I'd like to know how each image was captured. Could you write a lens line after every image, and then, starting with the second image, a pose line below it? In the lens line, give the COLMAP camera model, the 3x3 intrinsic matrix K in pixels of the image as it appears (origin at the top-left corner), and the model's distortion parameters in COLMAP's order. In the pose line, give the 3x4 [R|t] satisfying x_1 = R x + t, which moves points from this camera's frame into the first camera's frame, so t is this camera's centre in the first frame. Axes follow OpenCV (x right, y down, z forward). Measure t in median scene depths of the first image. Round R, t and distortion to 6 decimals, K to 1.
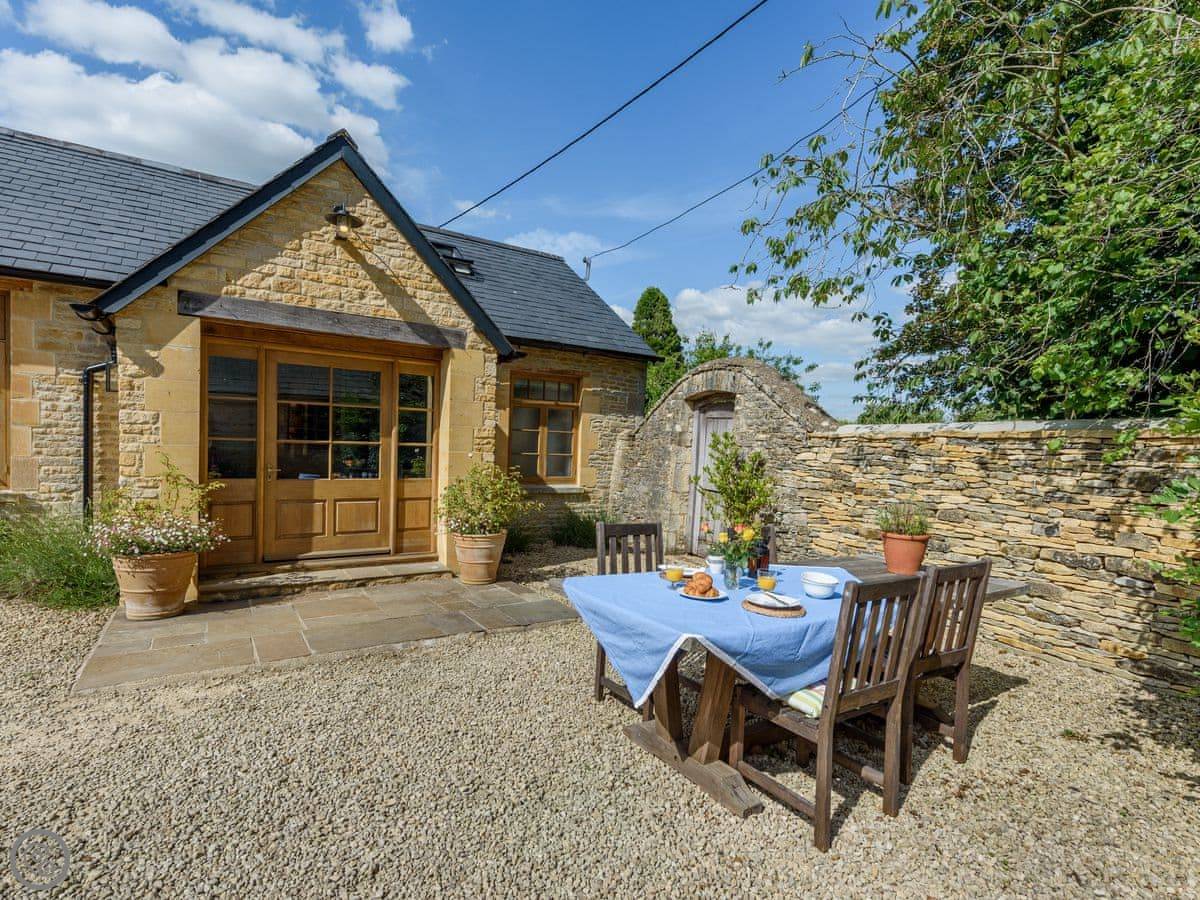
lens RADIAL K [[607.0, 0, 605.9], [0, 607.0, 472.2], [0, 0, 1]] dist [0.024633, -0.012147]
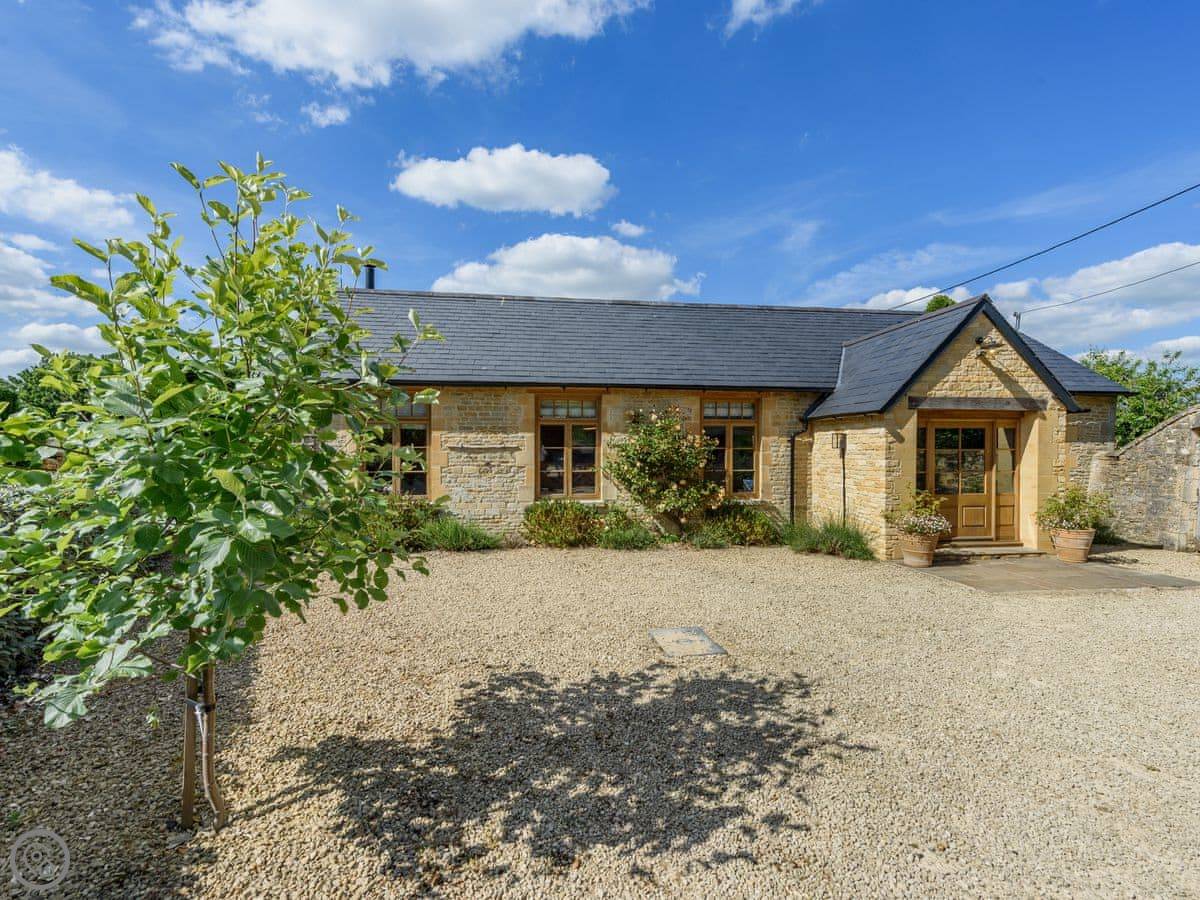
lens RADIAL K [[526.4, 0, 603.8], [0, 526.4, 455.9], [0, 0, 1]] dist [0.013122, -0.003691]
pose [[0.899872, -0.026961, -0.435321, -0.706650], [0.011028, 0.999175, -0.039086, -0.048078], [0.436015, 0.030372, 0.899427, -0.758099]]
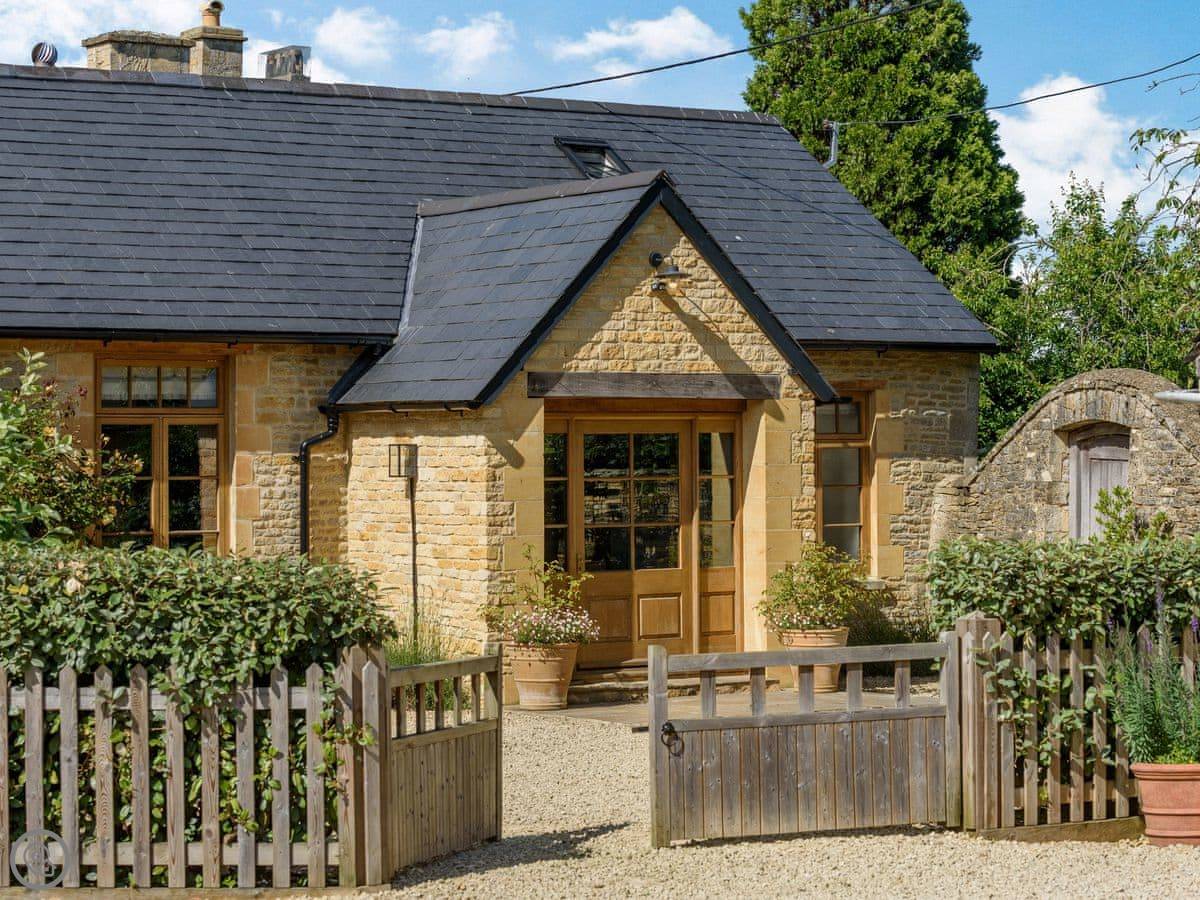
lens RADIAL K [[3063.3, 0, 598.8], [0, 3063.3, 346.3], [0, 0, 1]] dist [-0.139693, -0.087357]
pose [[0.999218, -0.039321, 0.004193, -0.509101], [0.039526, 0.996307, -0.076218, 0.023396], [-0.001180, 0.076324, 0.997082, -3.127969]]
